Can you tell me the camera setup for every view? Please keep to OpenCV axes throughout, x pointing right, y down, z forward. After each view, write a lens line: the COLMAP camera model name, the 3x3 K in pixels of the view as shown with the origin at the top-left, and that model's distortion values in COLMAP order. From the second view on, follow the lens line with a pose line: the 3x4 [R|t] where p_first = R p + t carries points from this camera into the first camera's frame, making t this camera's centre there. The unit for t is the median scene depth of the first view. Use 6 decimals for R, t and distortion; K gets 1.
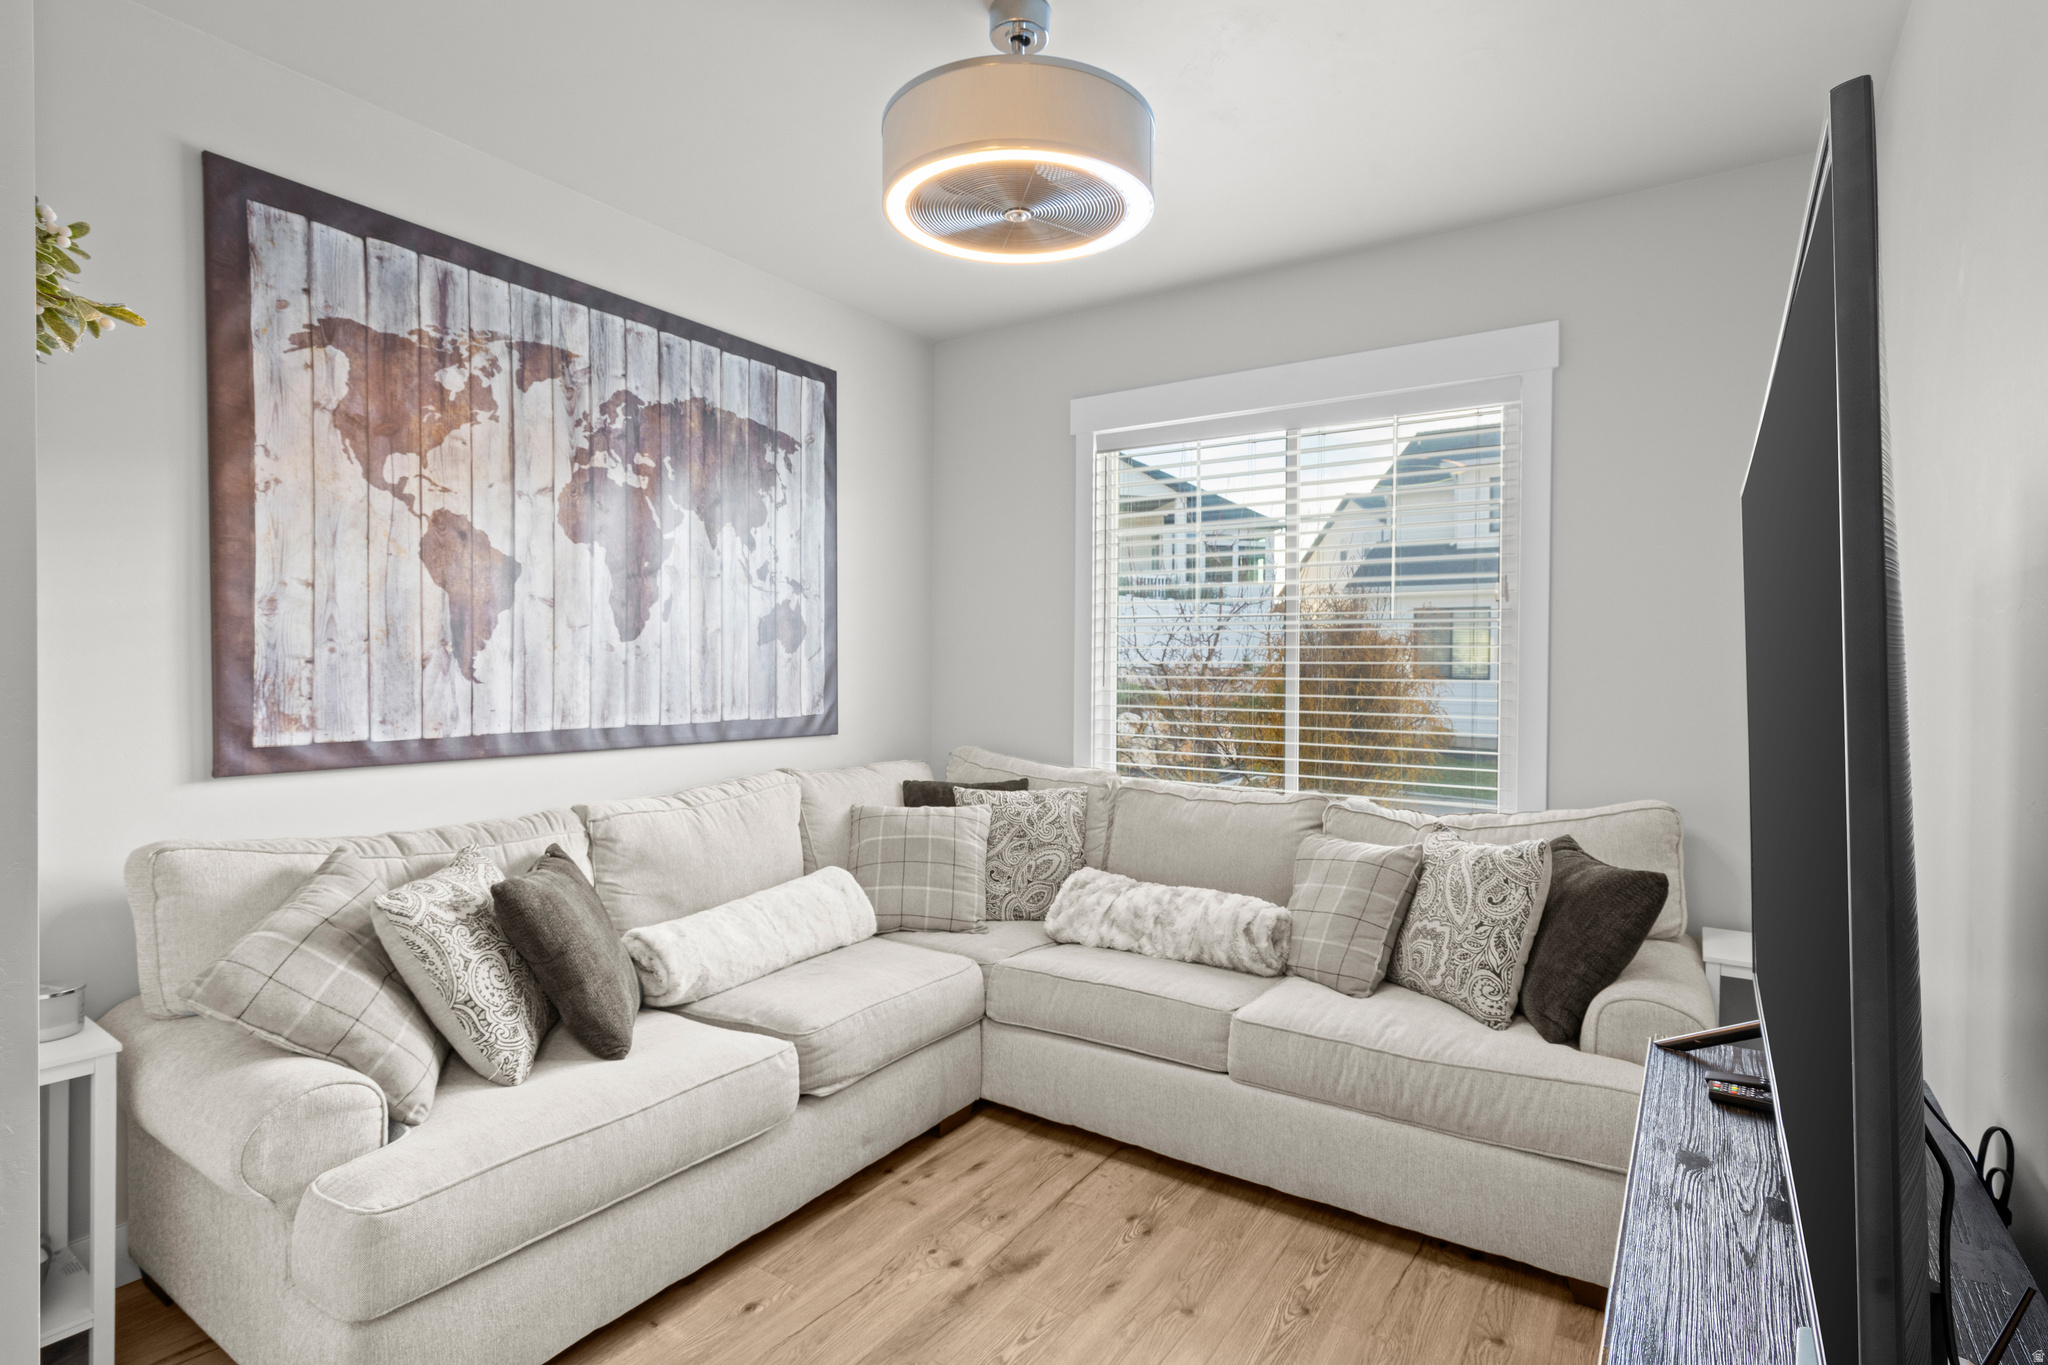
lens RADIAL K [[987.5, 0, 1011.3], [0, 987.5, 677.2], [0, 0, 1]] dist [-0.000934, -0.000054]
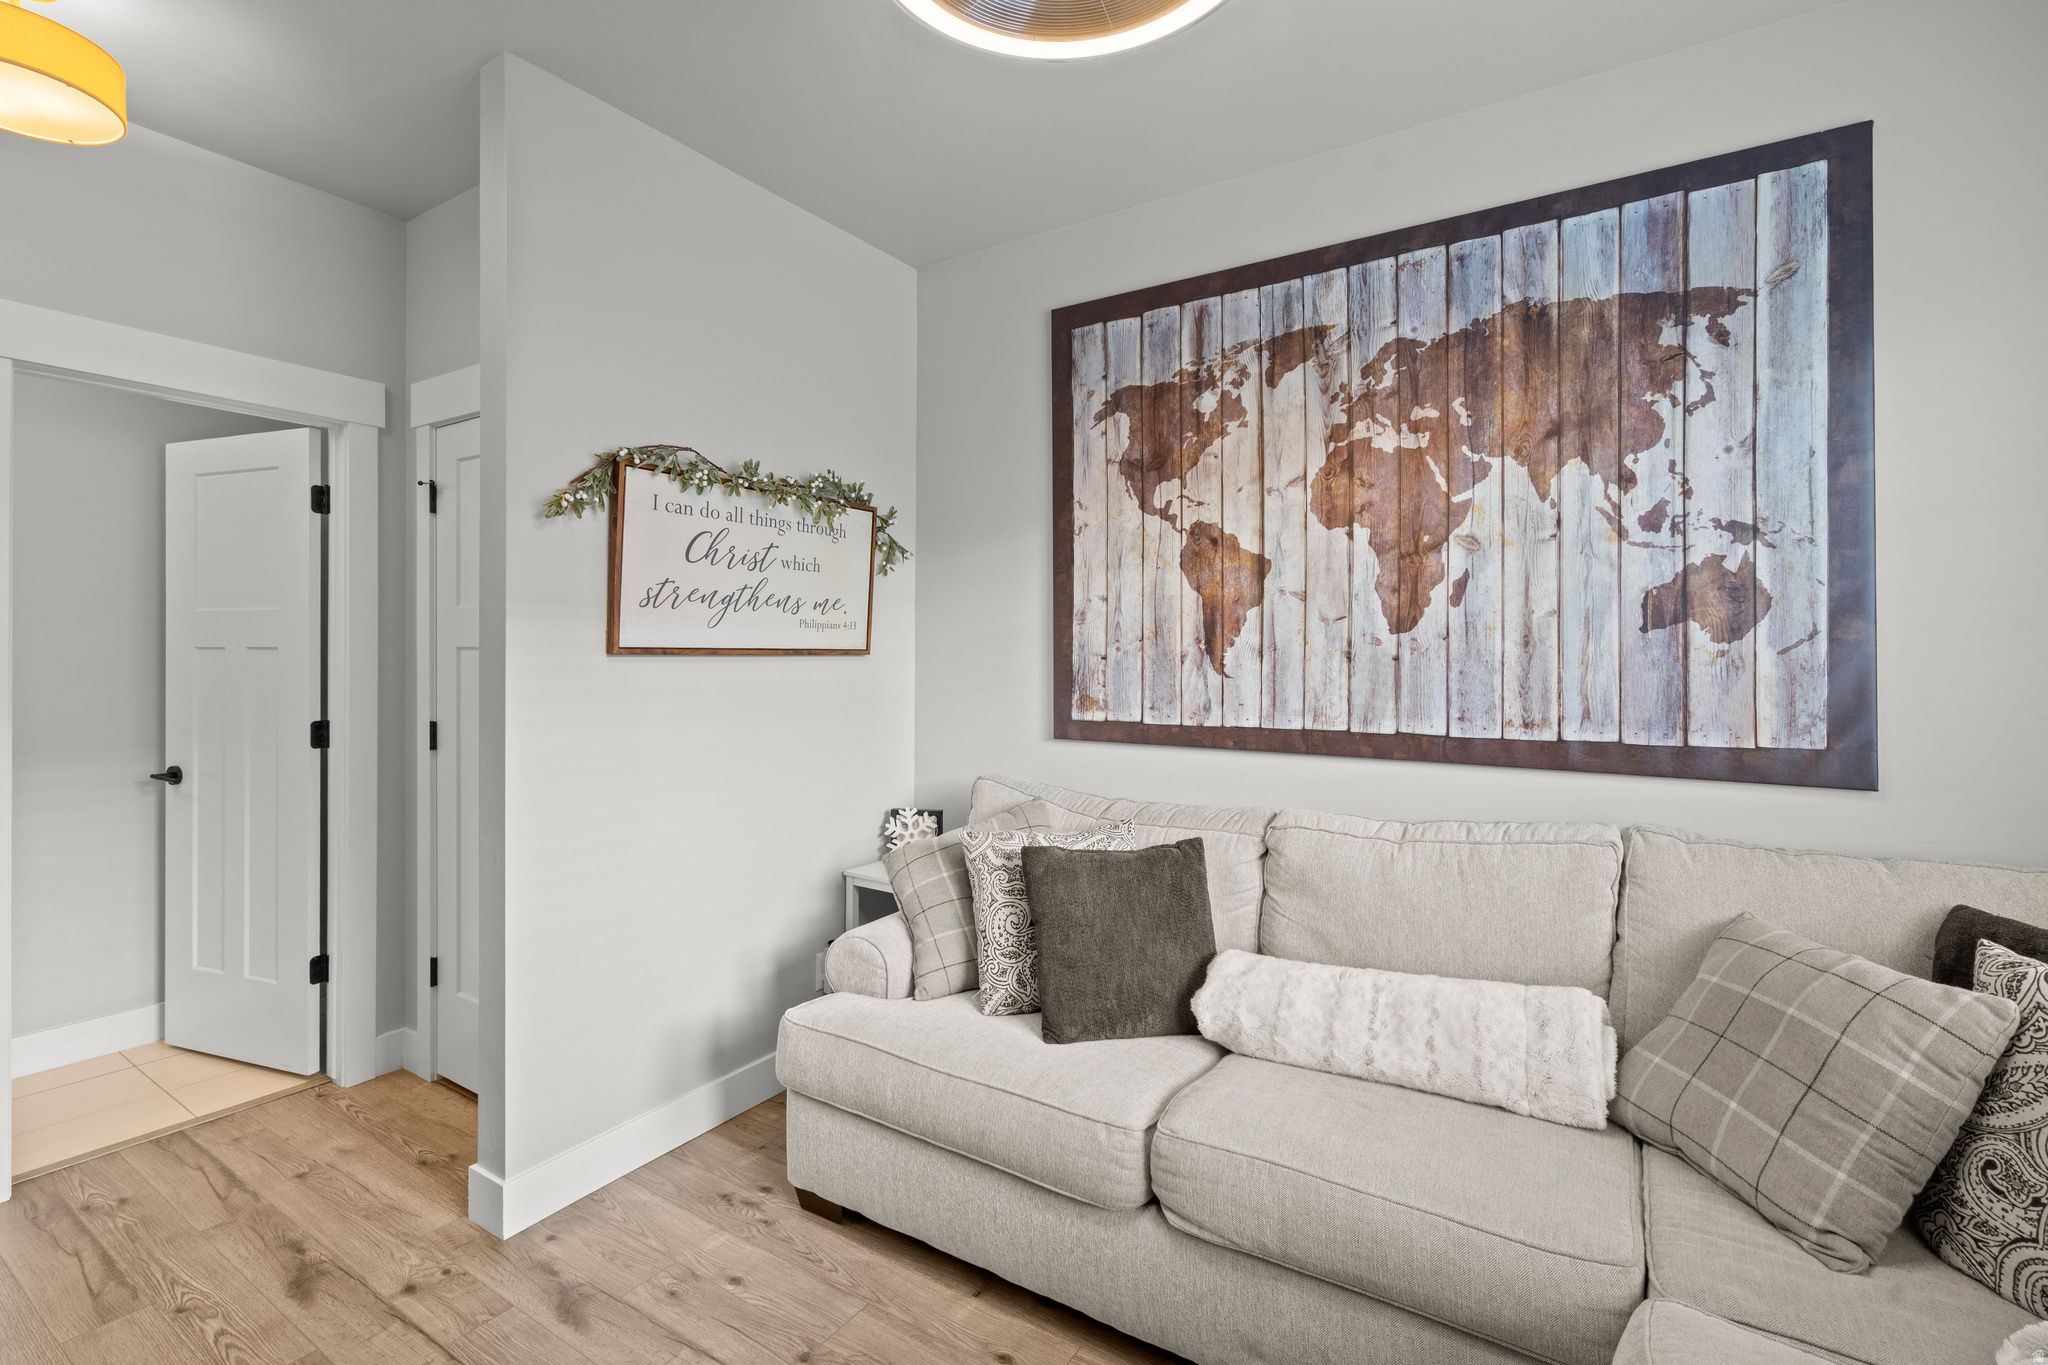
lens RADIAL K [[930.3, 0, 1012.4], [0, 930.3, 660.7], [0, 0, 1]] dist [-0.001650, 0.000984]
pose [[0.027917, -0.002870, -0.999606, 0.423992], [-0.016160, 0.999864, -0.003322, -0.005098], [0.999480, 0.016246, 0.027867, 0.687447]]
